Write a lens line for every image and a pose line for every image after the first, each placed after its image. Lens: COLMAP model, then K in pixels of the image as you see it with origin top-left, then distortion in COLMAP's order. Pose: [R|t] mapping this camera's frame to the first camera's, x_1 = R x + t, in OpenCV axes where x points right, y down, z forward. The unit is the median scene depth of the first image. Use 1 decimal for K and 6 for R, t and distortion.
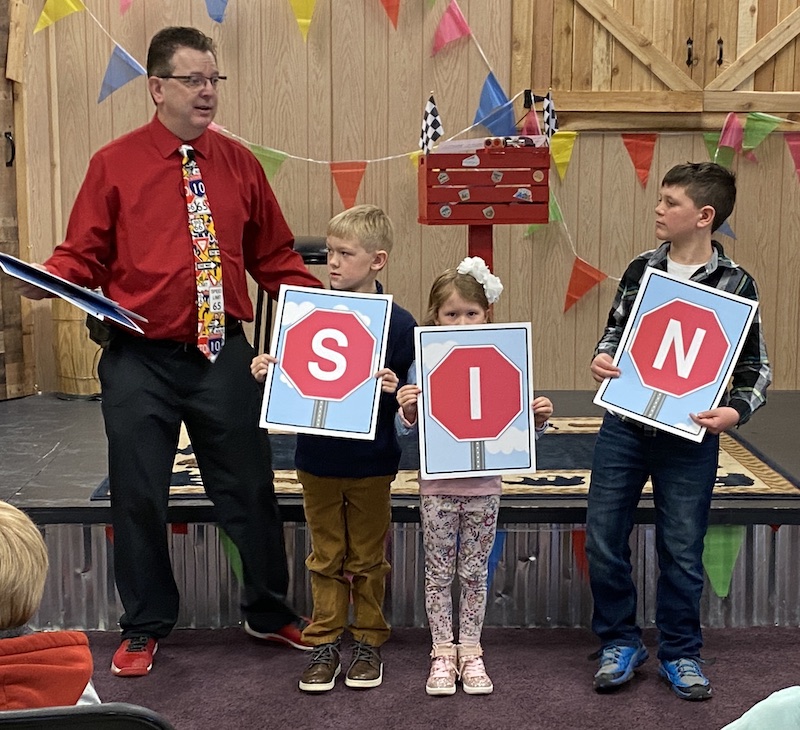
lens RADIAL K [[1486.9, 0, 400.0], [0, 1486.9, 365.0], [0, 0, 1]] dist [0.265401, -1.177332]
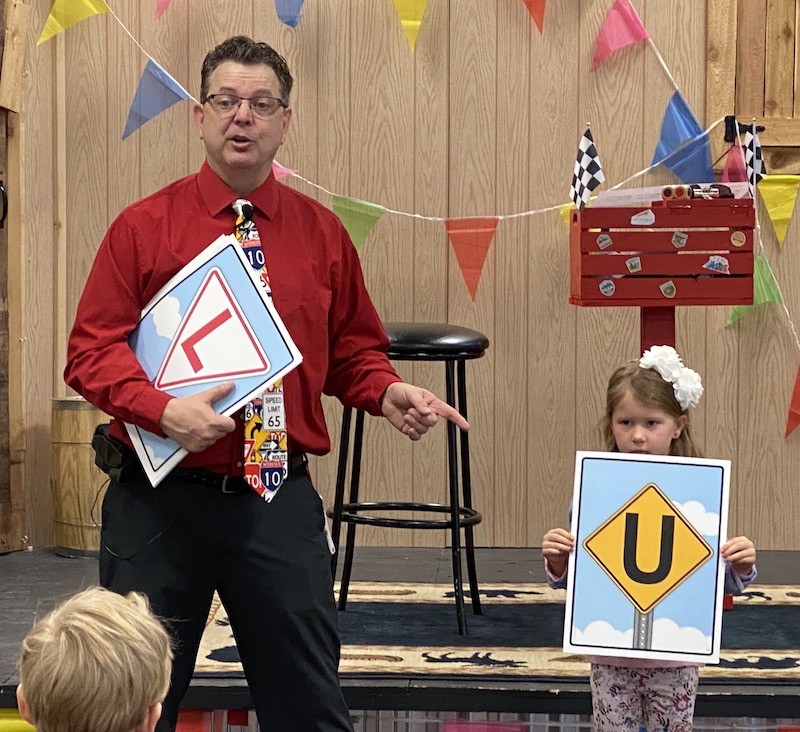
lens RADIAL K [[2530.1, 0, 400.0], [0, 2530.1, 366.0], [0, 0, 1]] dist [0.096468, -1.171928]
pose [[0.997977, 0.002611, -0.063521, 0.007498], [-0.007310, 0.997243, -0.073846, 0.021117], [0.063153, 0.074161, 0.995245, -0.179374]]
